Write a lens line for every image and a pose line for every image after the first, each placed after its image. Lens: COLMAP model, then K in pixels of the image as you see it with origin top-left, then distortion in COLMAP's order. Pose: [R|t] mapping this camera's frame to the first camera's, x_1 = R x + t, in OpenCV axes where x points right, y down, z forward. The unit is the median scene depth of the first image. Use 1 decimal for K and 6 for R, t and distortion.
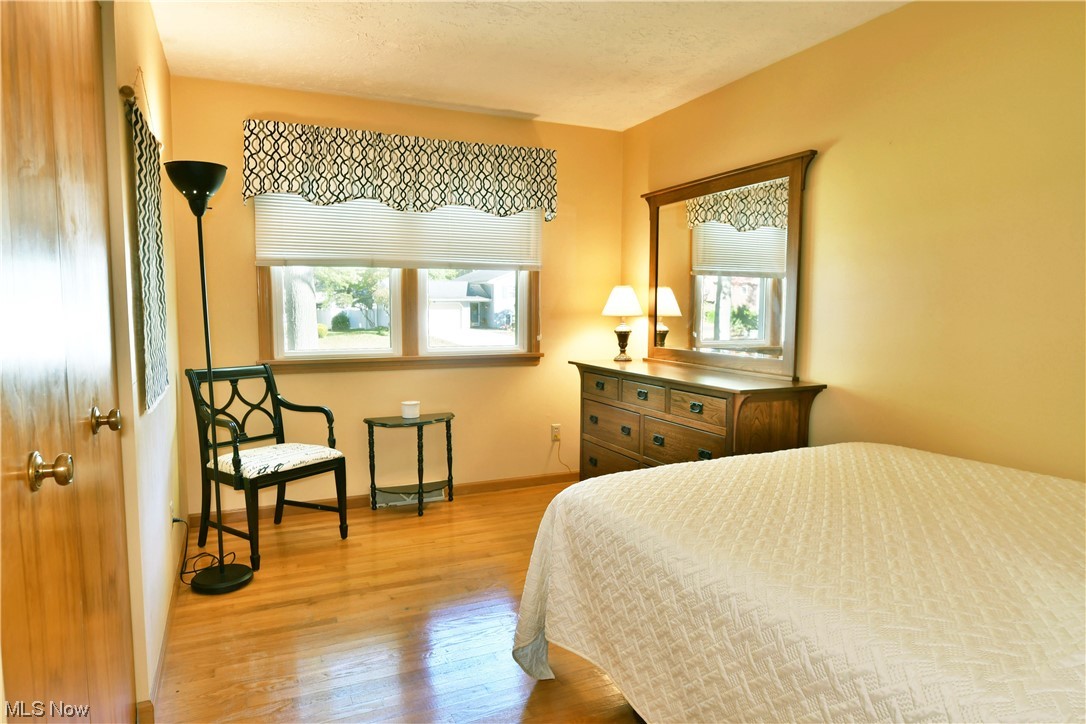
lens RADIAL K [[665.2, 0, 536.1], [0, 665.2, 364.3], [0, 0, 1]] dist [-0.011221, -0.005625]
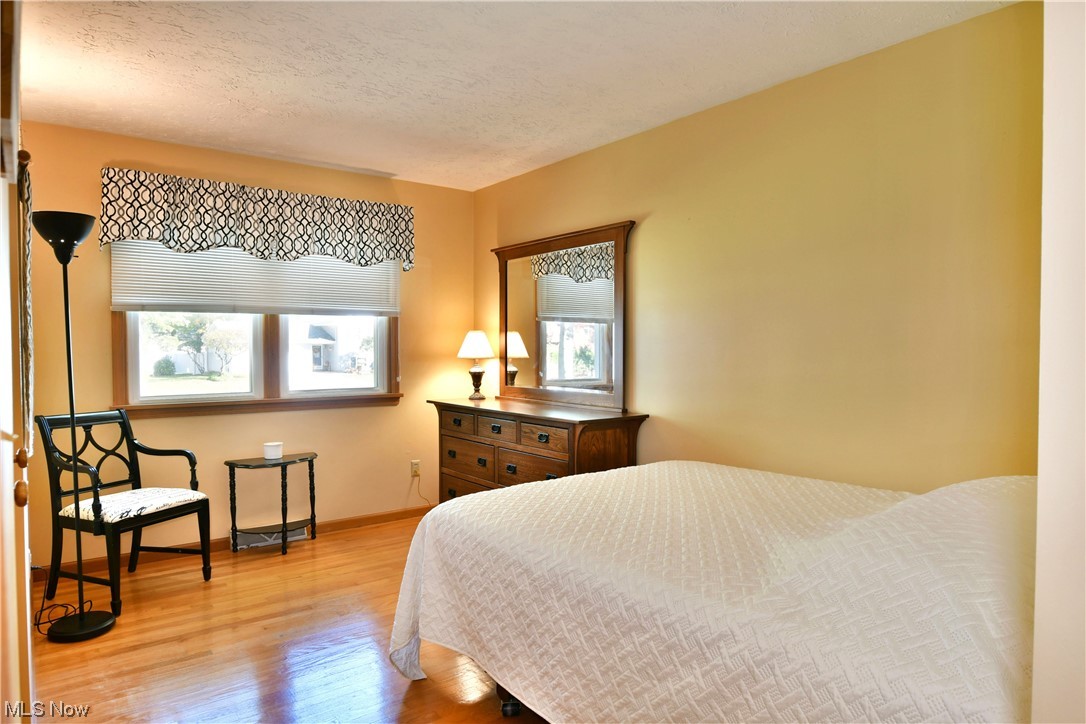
lens RADIAL K [[665.2, 0, 536.1], [0, 665.2, 364.3], [0, 0, 1]] dist [-0.011221, -0.005625]
pose [[0.974853, -0.009358, 0.222654, -0.022336], [0.023051, 0.997993, -0.058979, 0.005540], [-0.221656, 0.062629, 0.973112, -0.108499]]
